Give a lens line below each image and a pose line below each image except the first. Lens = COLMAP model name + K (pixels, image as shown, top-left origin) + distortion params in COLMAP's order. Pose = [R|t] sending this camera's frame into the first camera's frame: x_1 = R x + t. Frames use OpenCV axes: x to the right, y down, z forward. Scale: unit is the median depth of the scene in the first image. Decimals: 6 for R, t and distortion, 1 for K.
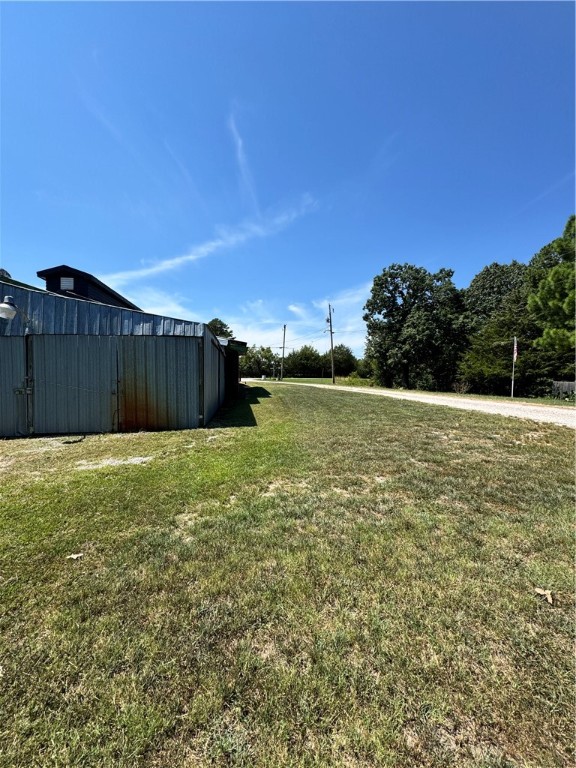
lens RADIAL K [[306.8, 0, 287.9], [0, 306.8, 385.8], [0, 0, 1]] dist [0.001002, 0.000167]
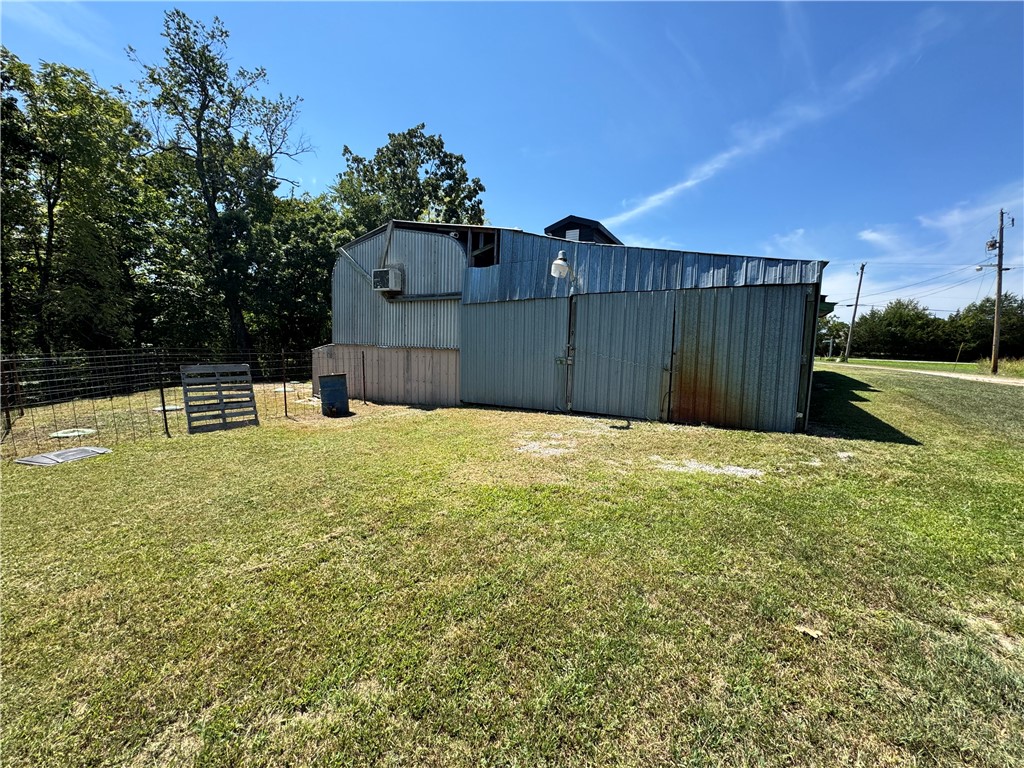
lens RADIAL K [[409.0, 0, 510.8], [0, 409.0, 376.3], [0, 0, 1]] dist [0.001002, 0.000167]
pose [[0.780797, 0.067223, -0.621158, -0.240982], [-0.047523, 0.997705, 0.048237, 0.011883], [0.622975, -0.008144, 0.782200, -0.002834]]
